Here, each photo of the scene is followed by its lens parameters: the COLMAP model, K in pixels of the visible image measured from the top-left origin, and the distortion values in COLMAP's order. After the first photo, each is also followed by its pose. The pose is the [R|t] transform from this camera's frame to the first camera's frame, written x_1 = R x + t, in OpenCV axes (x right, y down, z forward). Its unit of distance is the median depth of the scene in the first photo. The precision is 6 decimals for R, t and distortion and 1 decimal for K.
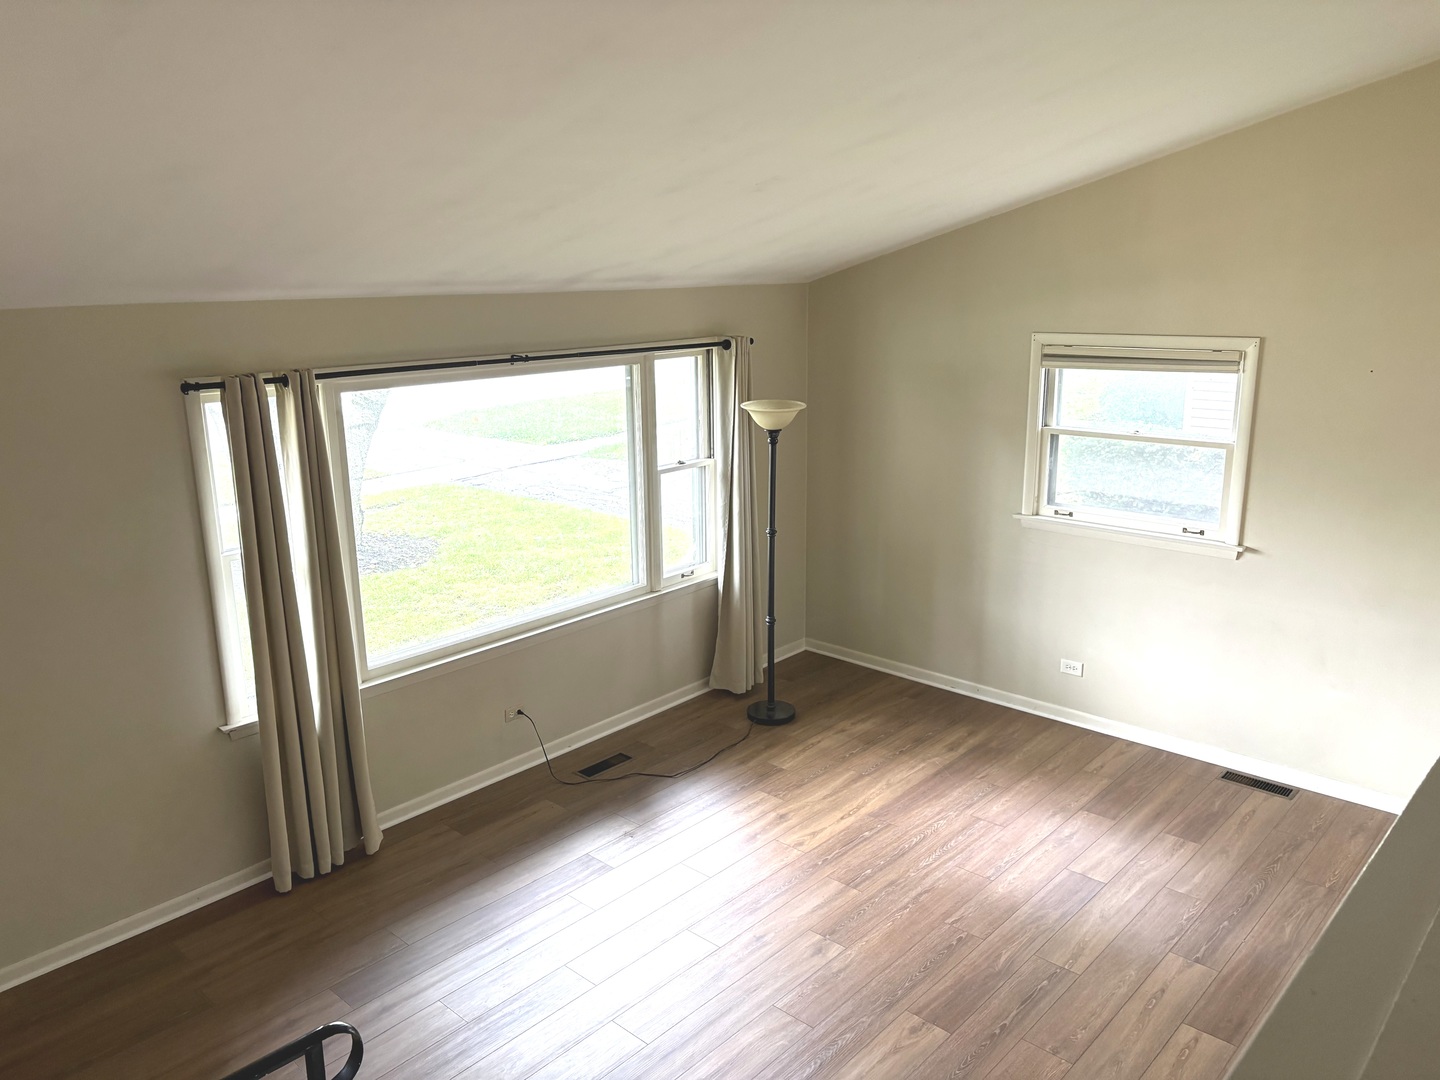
lens RADIAL K [[1072.2, 0, 714.0], [0, 1072.2, 540.1], [0, 0, 1]] dist [0.003926, 0.000011]
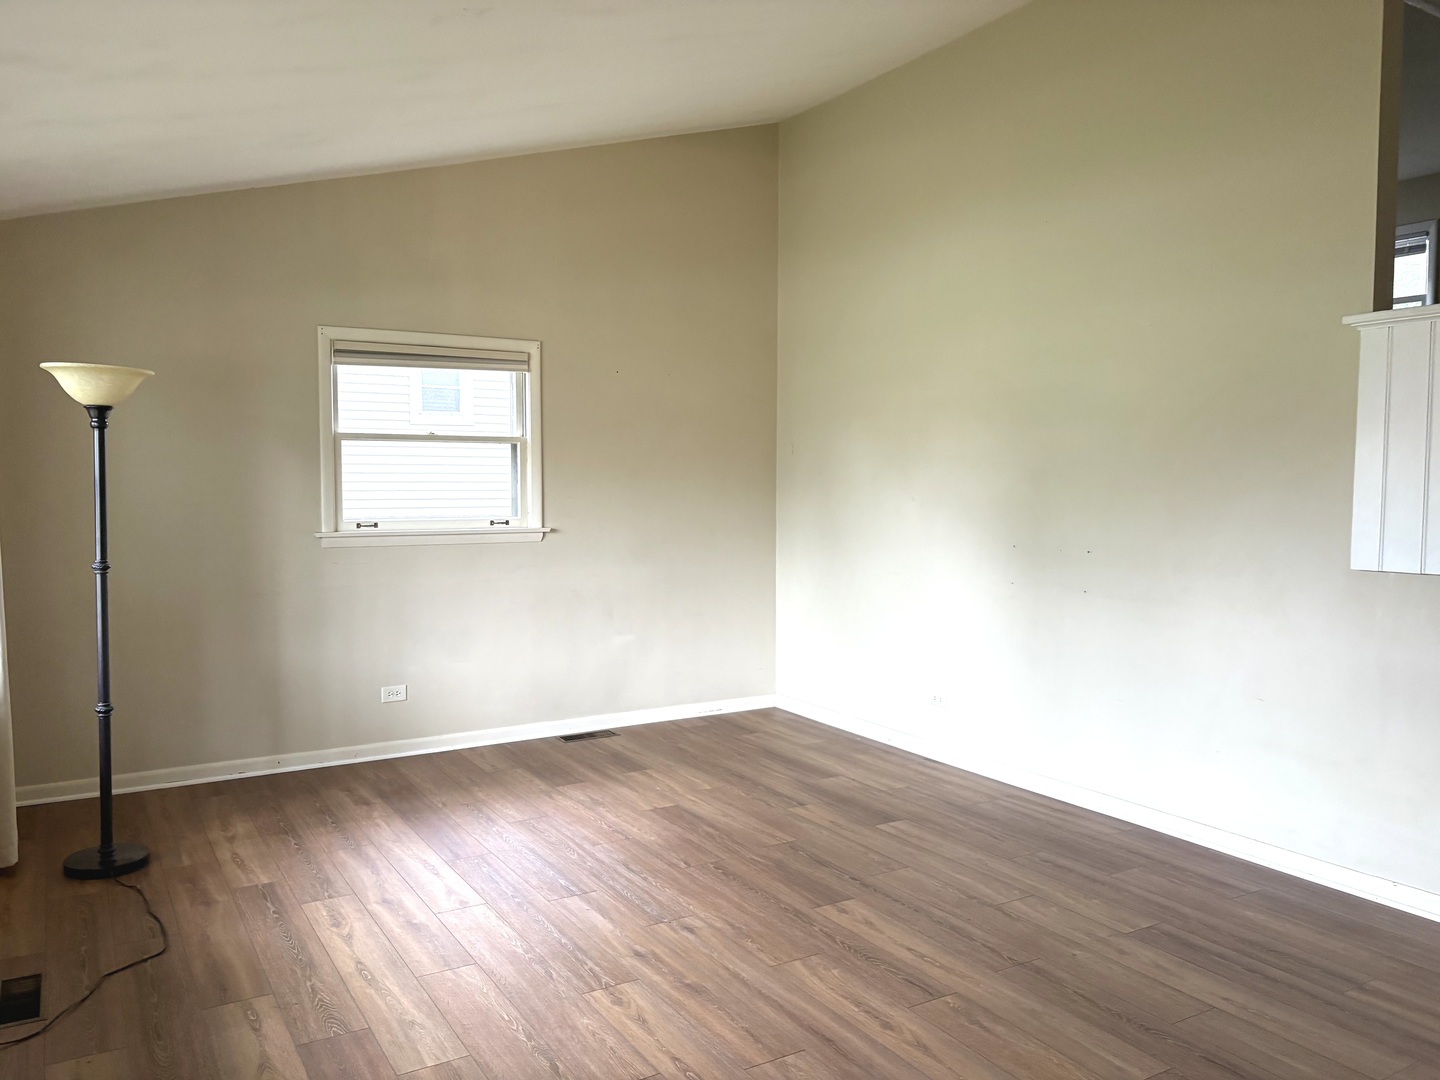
lens RADIAL K [[1072.2, 0, 714.0], [0, 1072.2, 540.1], [0, 0, 1]] dist [0.003926, 0.000011]
pose [[0.270266, -0.034591, 0.962164, -0.491625], [0.226990, 0.973472, -0.028762, 0.083842], [-0.935645, 0.226175, 0.270948, 0.492735]]
